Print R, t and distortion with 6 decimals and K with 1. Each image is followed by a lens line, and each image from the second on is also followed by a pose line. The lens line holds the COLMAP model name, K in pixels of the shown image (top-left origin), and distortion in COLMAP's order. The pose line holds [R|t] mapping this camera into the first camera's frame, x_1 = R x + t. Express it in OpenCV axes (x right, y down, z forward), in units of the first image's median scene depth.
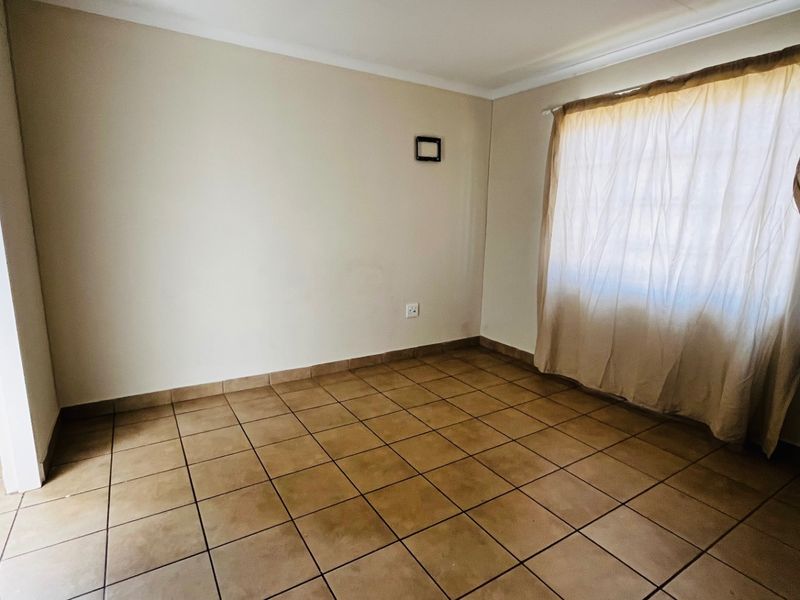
lens RADIAL K [[431.5, 0, 399.6], [0, 431.5, 301.0], [0, 0, 1]] dist [0.001277, 0.000832]
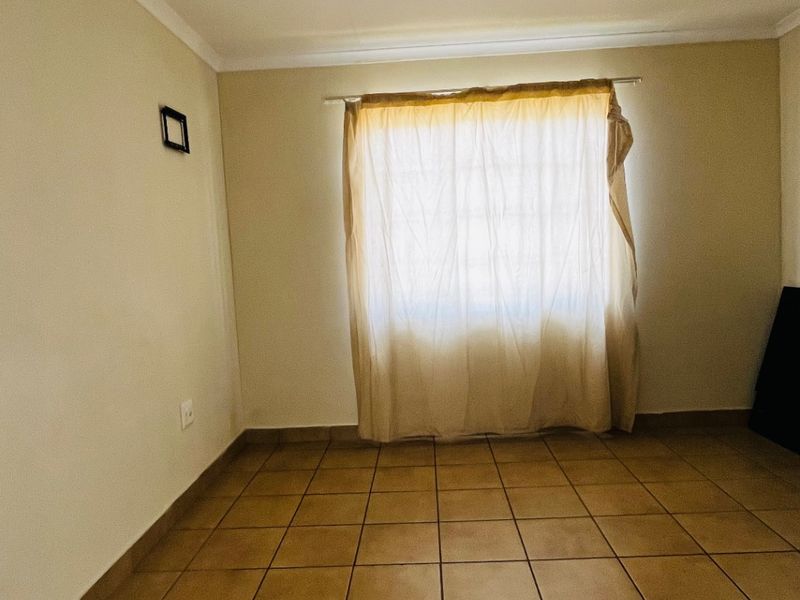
lens RADIAL K [[561.2, 0, 399.3], [0, 561.2, 305.3], [0, 0, 1]] dist [-0.009924, -0.000312]
pose [[0.563695, -0.117244, 0.817620, -0.534494], [0.220218, 0.975377, -0.011959, -0.061497], [-0.796086, 0.186796, 0.575634, 0.488589]]
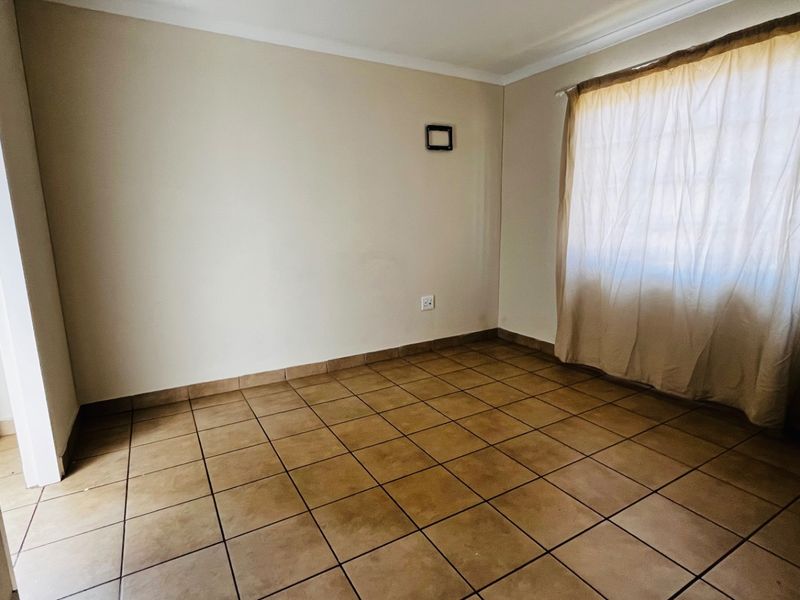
lens RADIAL K [[431.5, 0, 399.2], [0, 431.5, 300.9], [0, 0, 1]] dist [0.001277, 0.000832]
pose [[0.998809, -0.028442, -0.039637, 0.004358], [0.028253, 0.999587, -0.005302, 0.028629], [0.039771, 0.004176, 0.999200, 0.020005]]
